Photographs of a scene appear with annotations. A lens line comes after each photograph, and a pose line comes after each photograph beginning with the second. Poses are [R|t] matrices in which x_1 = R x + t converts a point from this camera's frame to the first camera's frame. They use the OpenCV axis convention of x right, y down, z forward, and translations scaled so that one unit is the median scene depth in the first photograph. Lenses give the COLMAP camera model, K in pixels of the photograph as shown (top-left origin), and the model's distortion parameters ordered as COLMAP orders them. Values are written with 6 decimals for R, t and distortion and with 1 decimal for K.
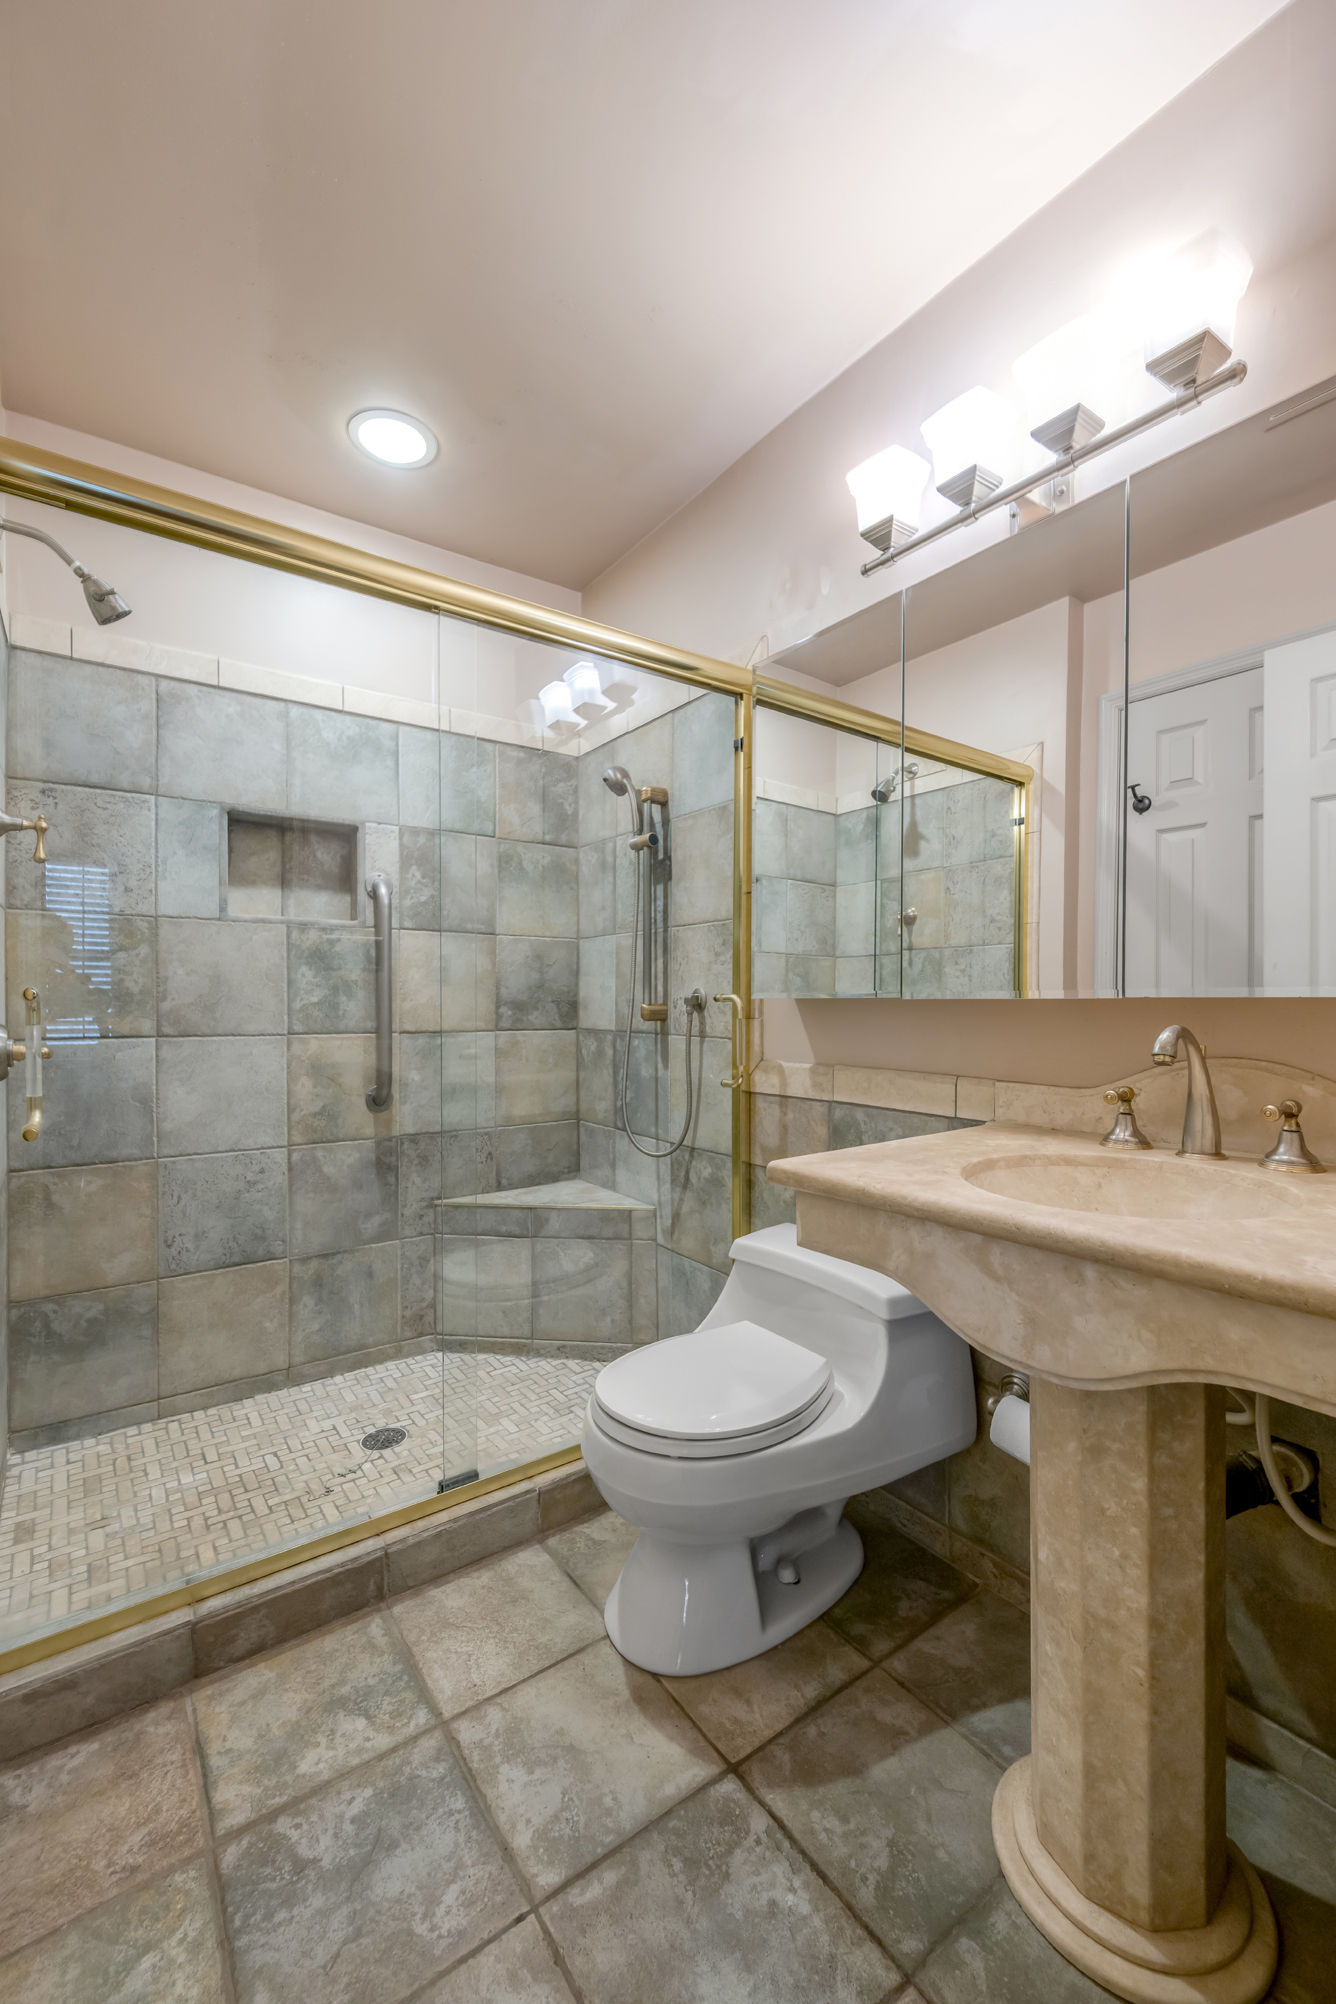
lens RADIAL K [[834.8, 0, 669.8], [0, 834.8, 1004.0], [0, 0, 1]] dist [-0.000912, 0.000231]
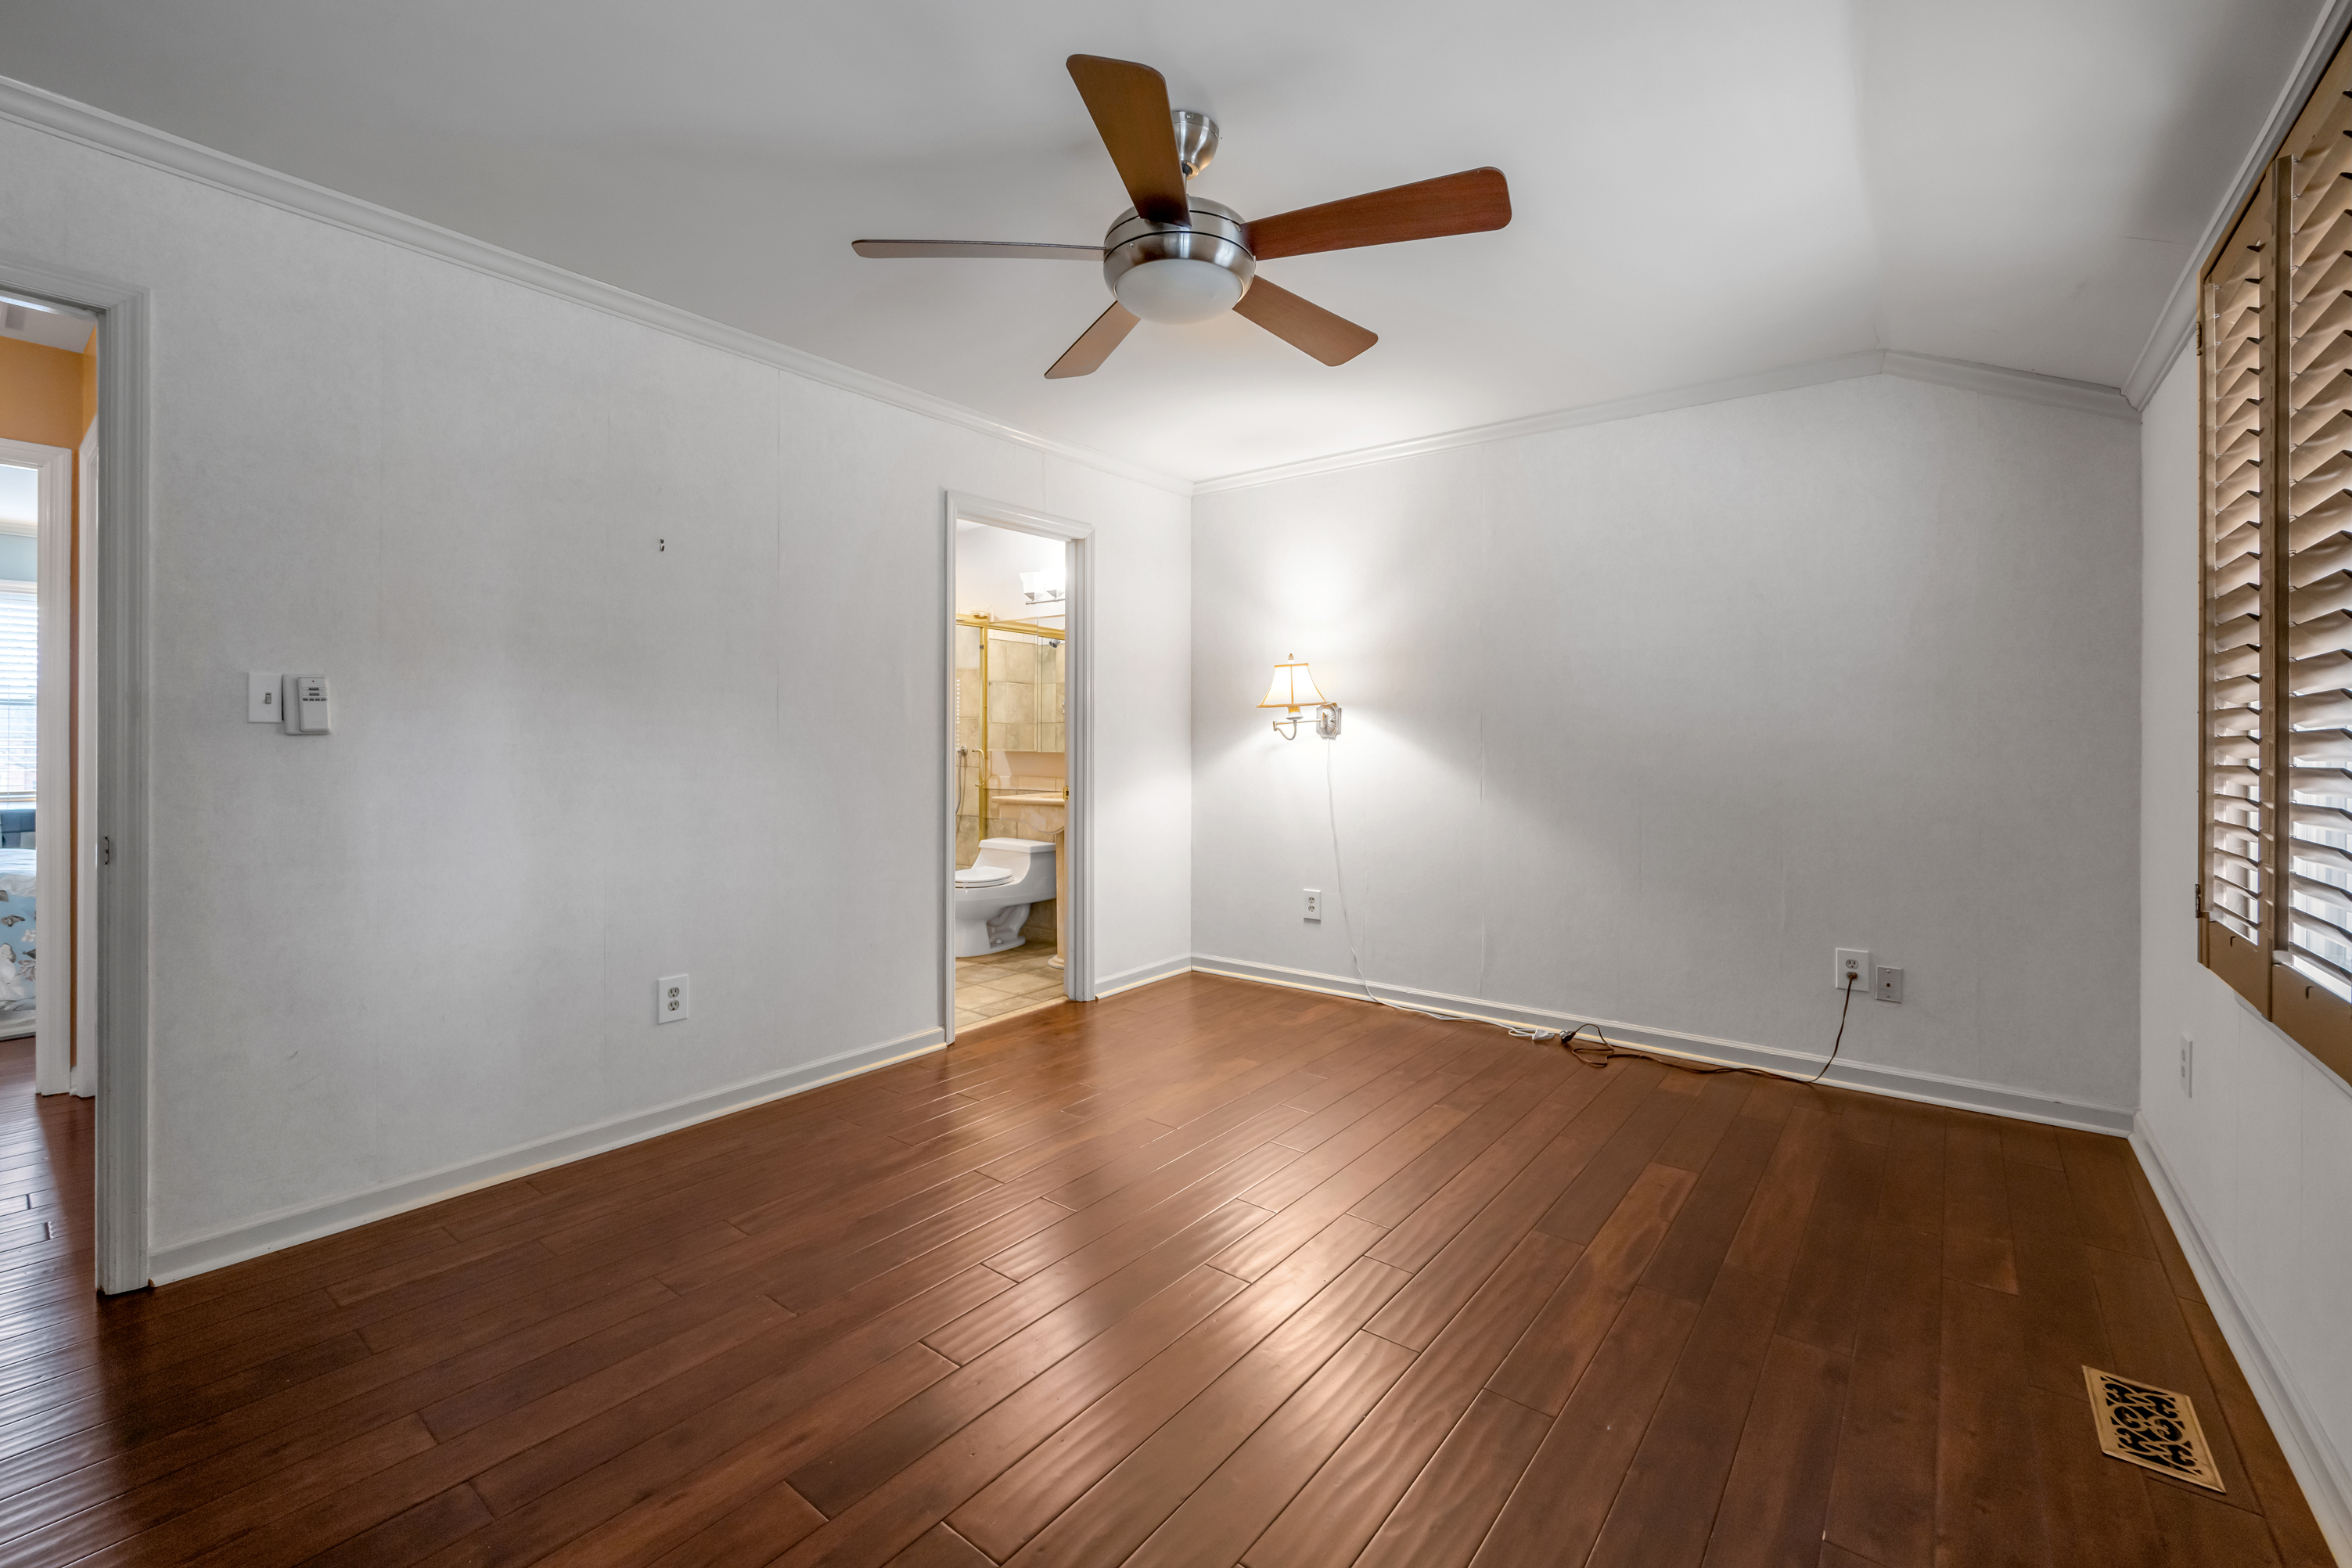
lens RADIAL K [[979.7, 0, 1166.1], [0, 979.7, 745.0], [0, 0, 1]] dist [-0.000912, 0.000231]
pose [[0.961047, -0.001541, 0.276382, -0.185011], [0.001217, 0.999998, 0.001344, -0.025577], [-0.276383, -0.000955, 0.961047, -1.840458]]
